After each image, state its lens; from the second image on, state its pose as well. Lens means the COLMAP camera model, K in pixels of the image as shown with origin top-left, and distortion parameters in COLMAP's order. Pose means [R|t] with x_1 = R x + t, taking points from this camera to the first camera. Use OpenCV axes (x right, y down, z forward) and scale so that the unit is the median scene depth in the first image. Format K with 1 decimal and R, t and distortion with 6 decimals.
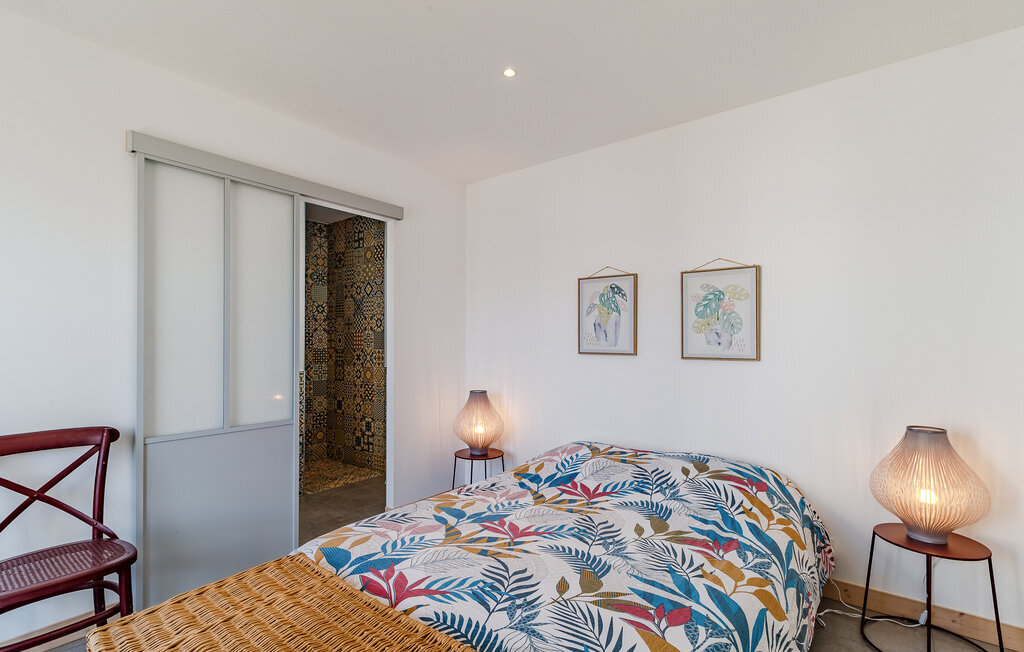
lens RADIAL K [[488.3, 0, 492.0], [0, 488.3, 339.3], [0, 0, 1]] dist [0.000744, 0.000001]
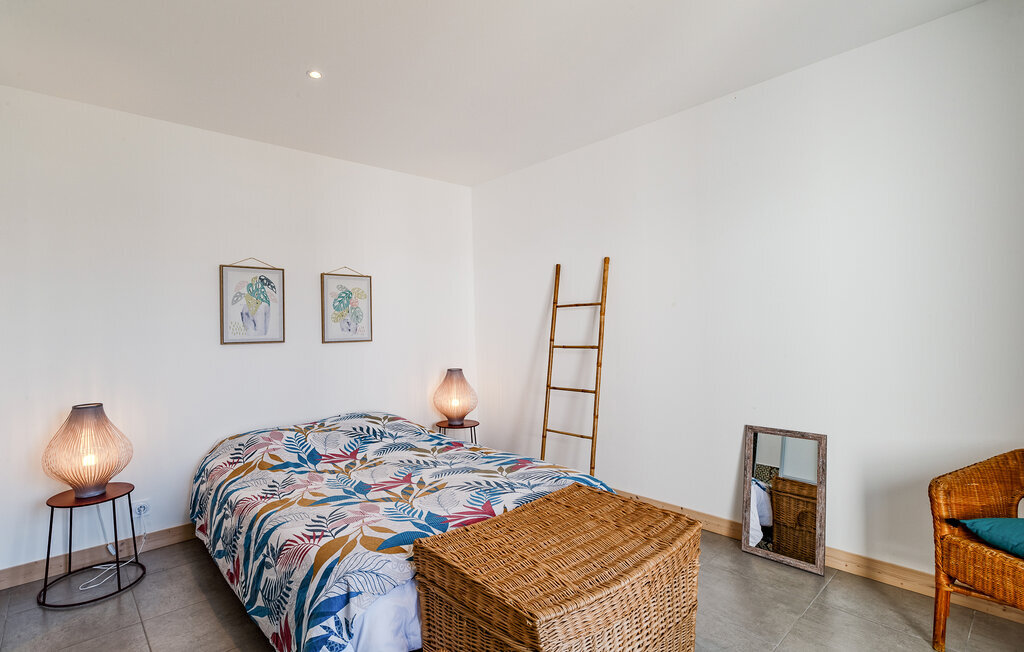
lens RADIAL K [[488.3, 0, 492.0], [0, 488.3, 339.3], [0, 0, 1]] dist [0.000744, 0.000001]
pose [[0.147619, -0.044185, 0.988057, -0.823471], [0.002581, 0.999015, 0.044289, -0.024745], [-0.989041, -0.003988, 0.147588, 0.405856]]
